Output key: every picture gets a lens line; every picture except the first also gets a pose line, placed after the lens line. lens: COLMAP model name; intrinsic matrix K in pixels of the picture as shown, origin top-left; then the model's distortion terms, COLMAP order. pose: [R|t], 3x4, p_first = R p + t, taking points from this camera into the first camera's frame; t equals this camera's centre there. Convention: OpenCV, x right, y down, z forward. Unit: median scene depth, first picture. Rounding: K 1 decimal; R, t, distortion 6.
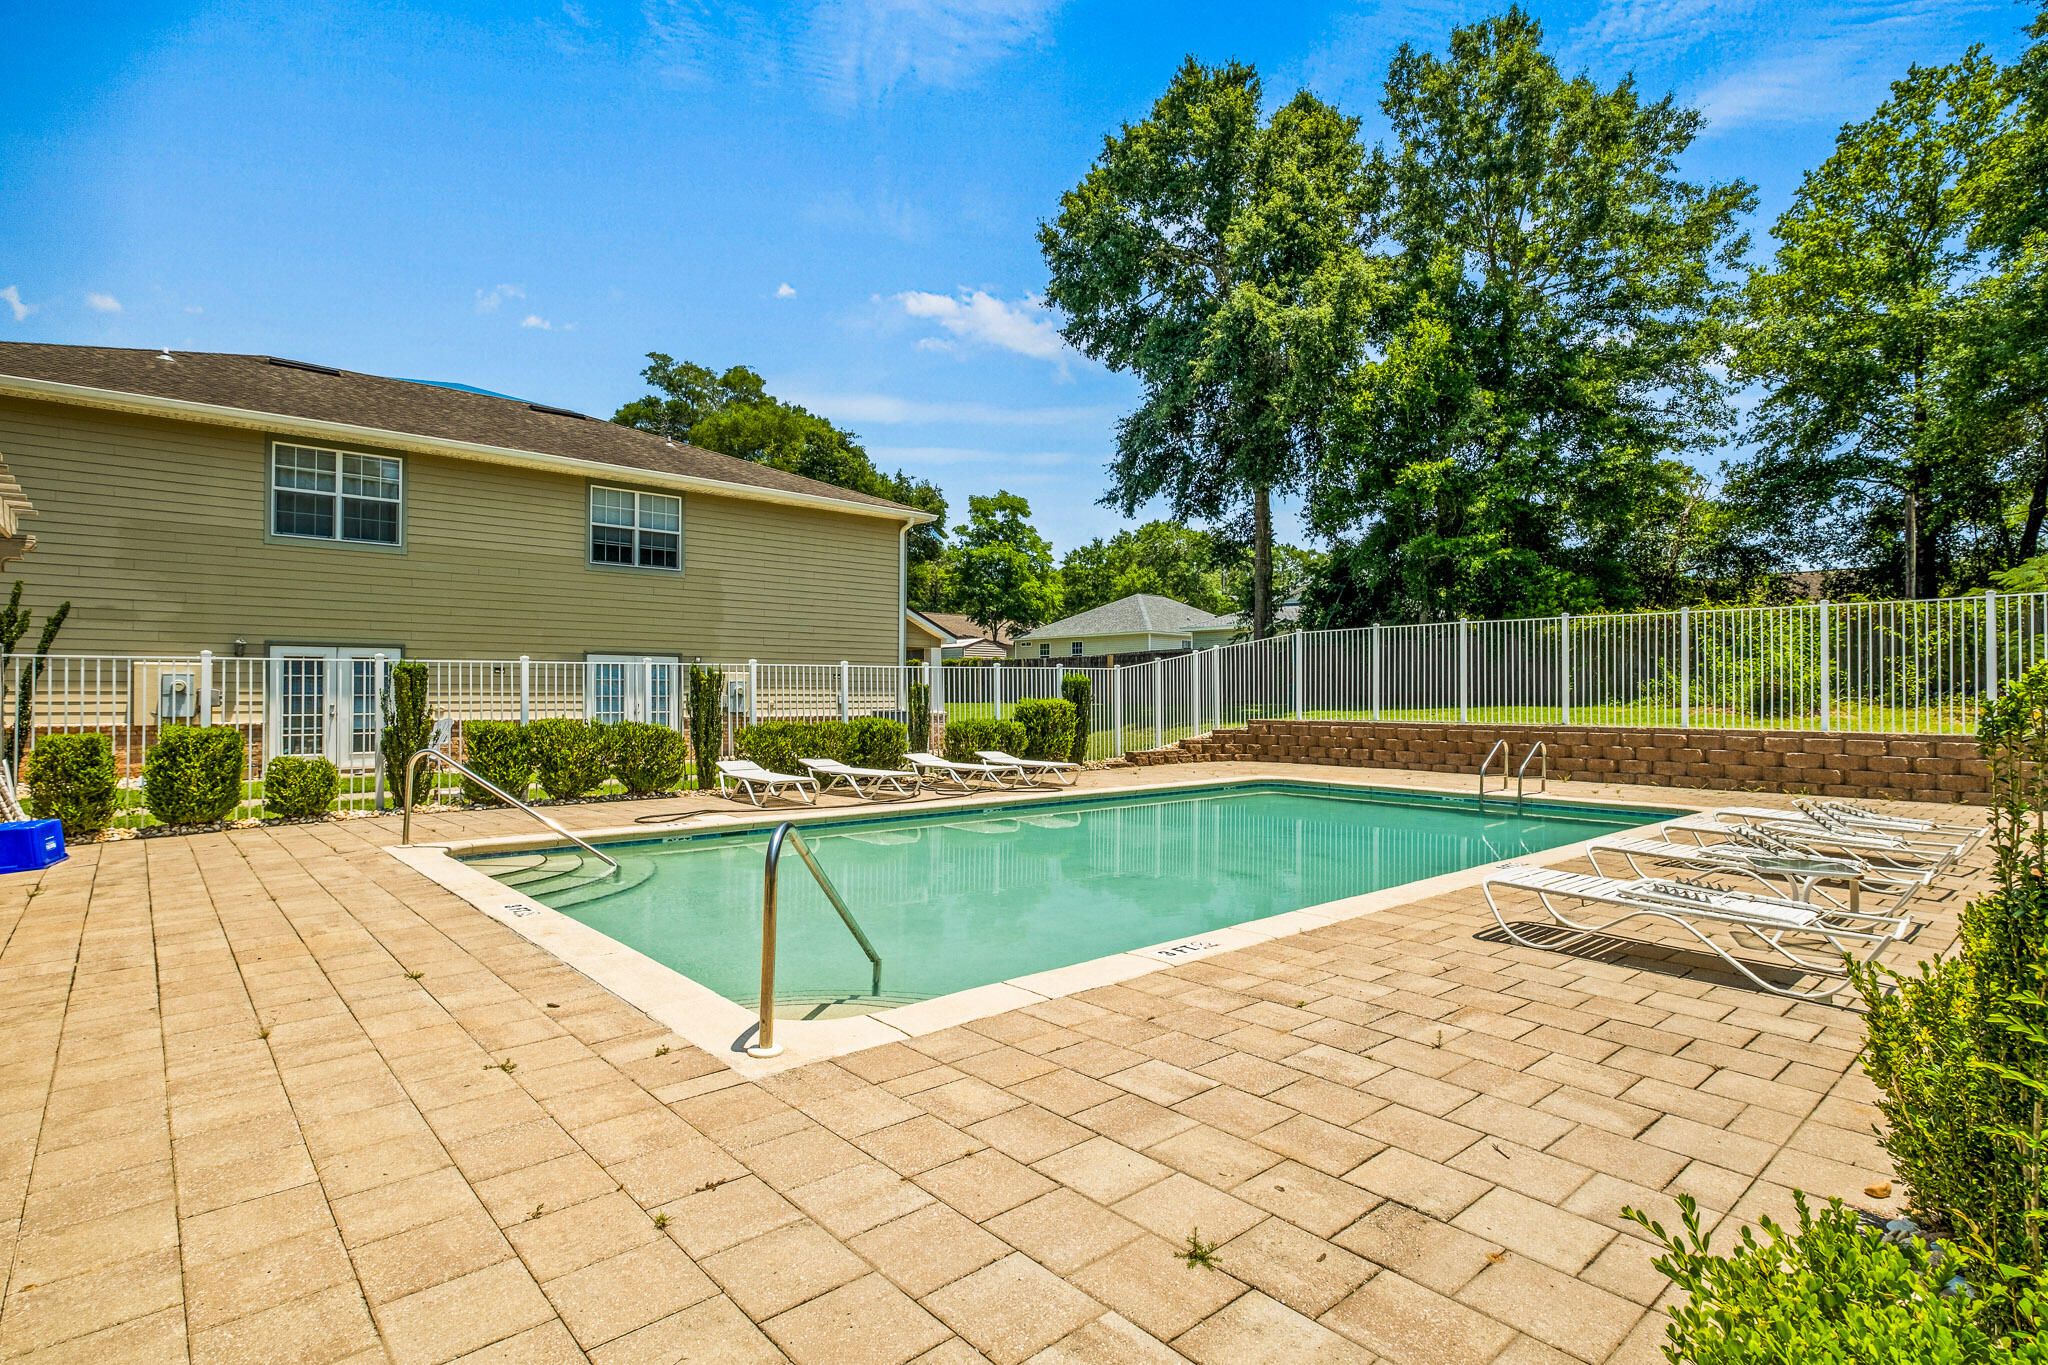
lens RADIAL K [[1005.0, 0, 1026.0], [0, 1005.0, 673.1], [0, 0, 1]] dist [-0.002306, 0.000794]
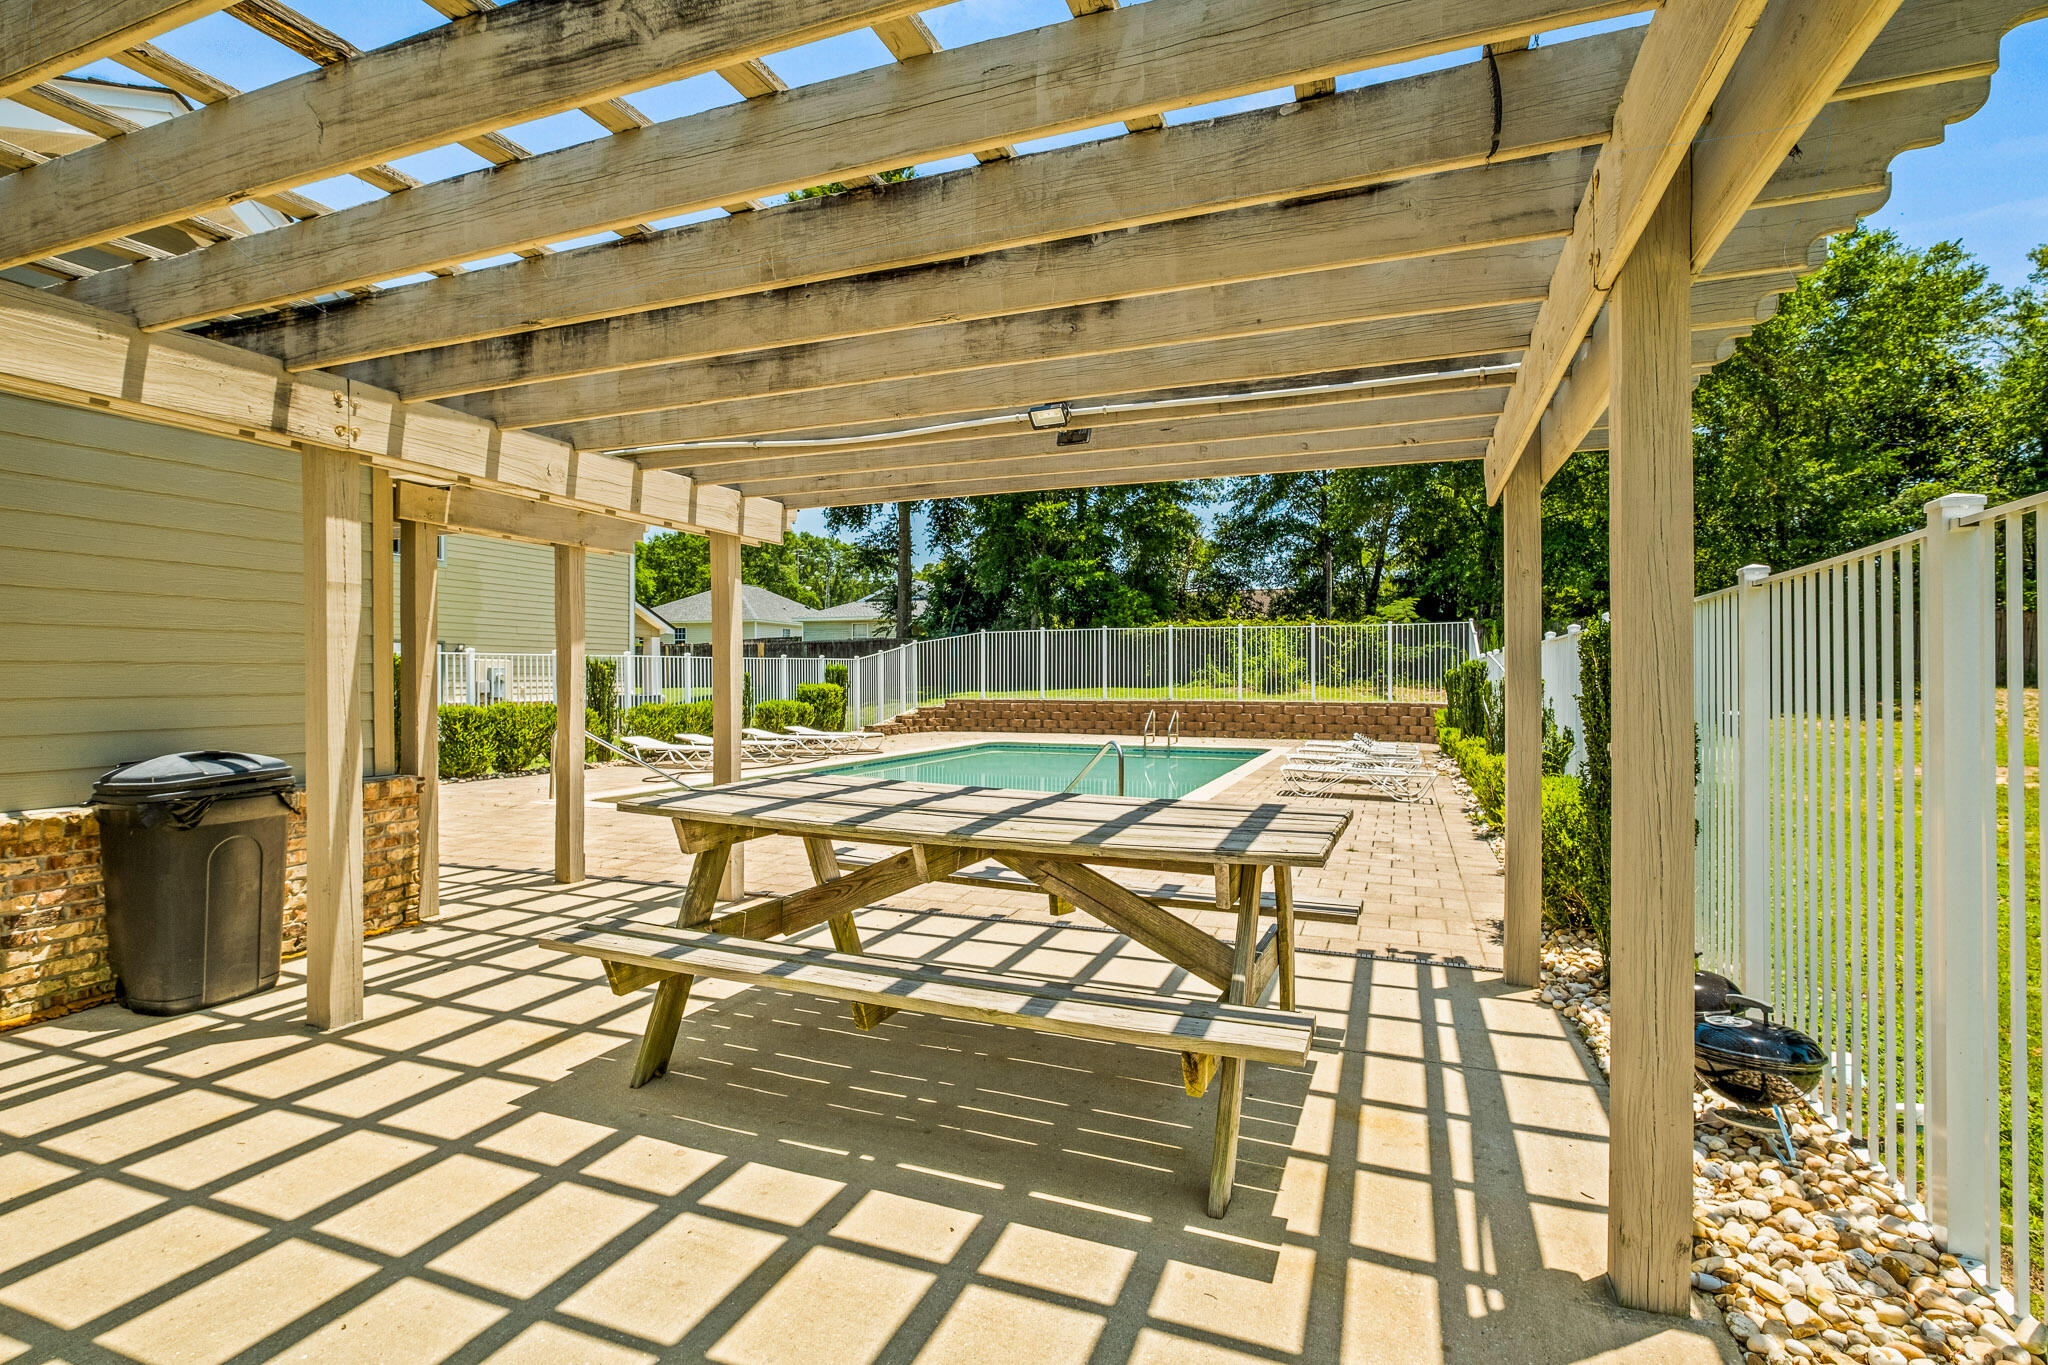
lens RADIAL K [[1005.0, 0, 1007.7], [0, 1005.0, 667.8], [0, 0, 1]] dist [-0.002306, 0.000794]
pose [[0.890375, 0.003240, 0.455217, -0.211882], [-0.008473, 0.999919, 0.009455, -0.004852], [-0.455150, -0.012275, 0.890330, -0.131061]]
